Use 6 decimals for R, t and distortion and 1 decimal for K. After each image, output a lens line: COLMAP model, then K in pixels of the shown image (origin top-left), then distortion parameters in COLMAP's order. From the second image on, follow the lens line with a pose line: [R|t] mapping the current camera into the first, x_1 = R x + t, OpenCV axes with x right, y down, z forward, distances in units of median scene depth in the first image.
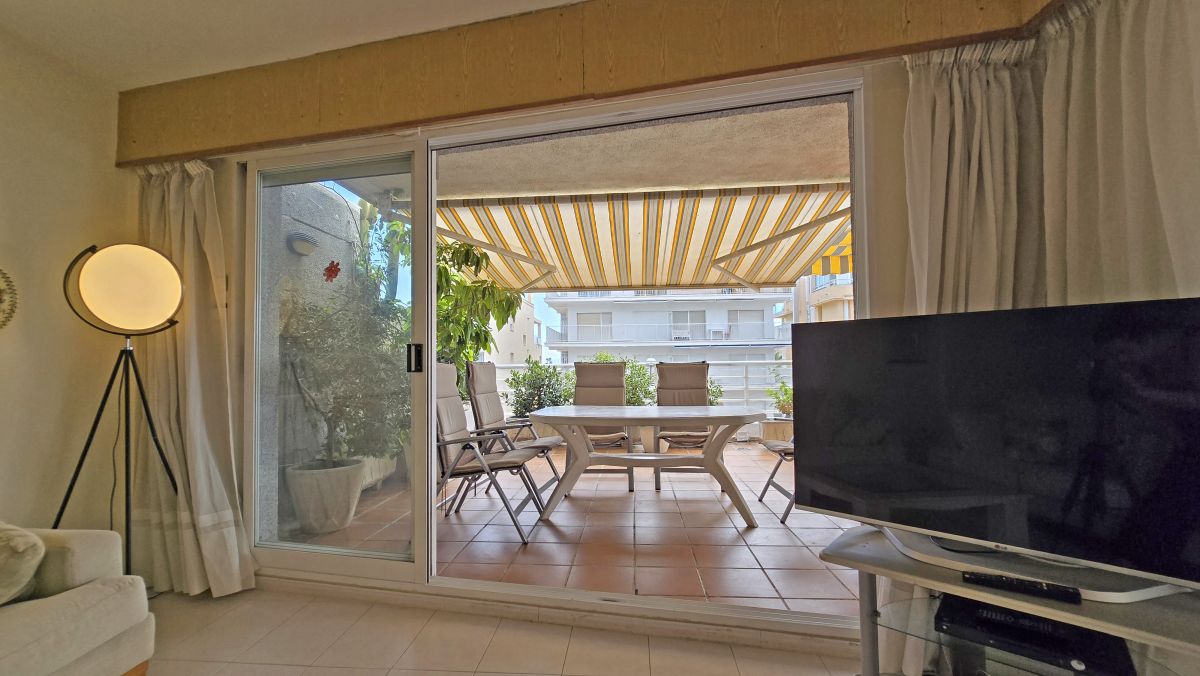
lens RADIAL K [[524.2, 0, 604.6], [0, 524.2, 365.3], [0, 0, 1]] dist [-0.043133, 0.018596]
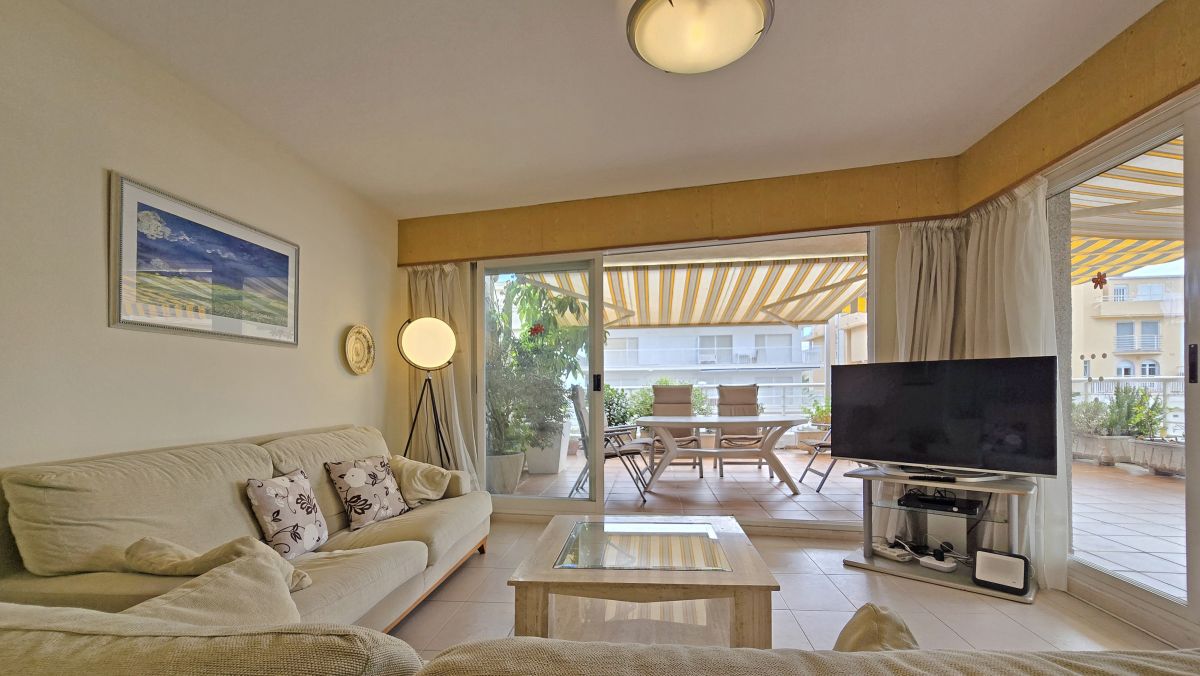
lens RADIAL K [[498.7, 0, 591.6], [0, 498.7, 391.3], [0, 0, 1]] dist [0.000403, 0.000177]
pose [[0.996472, 0.006929, -0.083636, -0.191195], [-0.006289, 0.999949, 0.007916, 0.002860], [0.083686, -0.007362, 0.996465, -0.472407]]
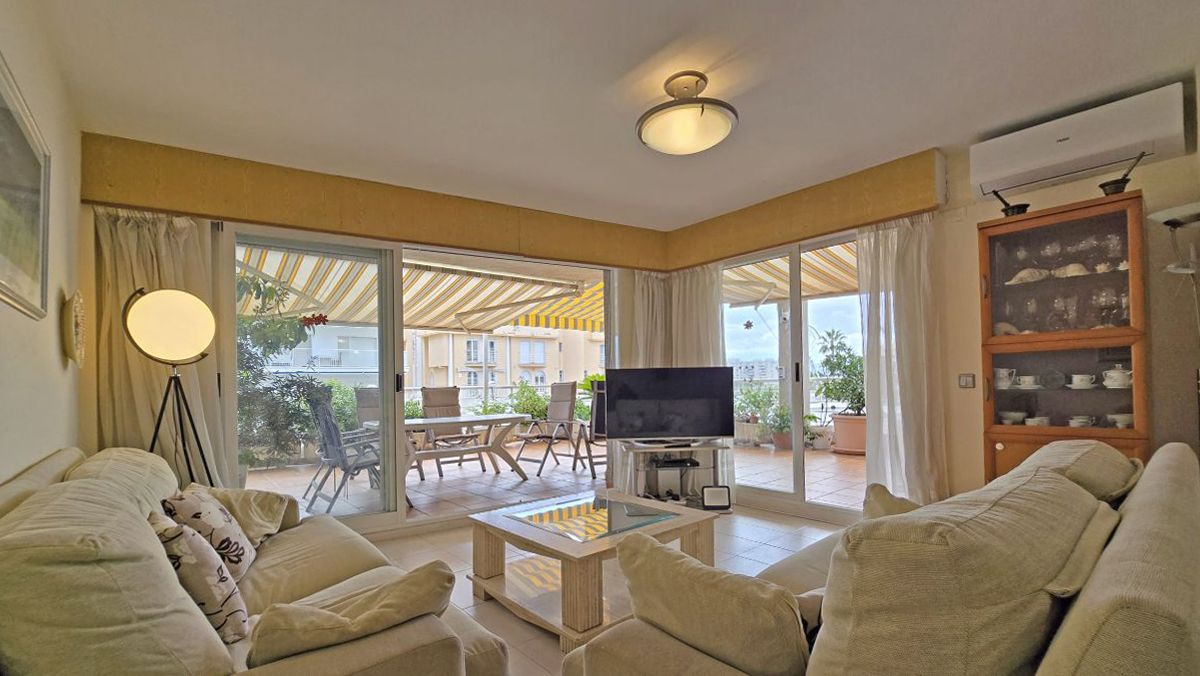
lens RADIAL K [[498.7, 0, 591.6], [0, 498.7, 391.3], [0, 0, 1]] dist [0.000403, 0.000177]
pose [[0.763830, -0.003546, 0.645408, -0.632205], [0.005534, 0.999984, -0.001056, 0.012636], [-0.645394, 0.004378, 0.763837, -0.417198]]
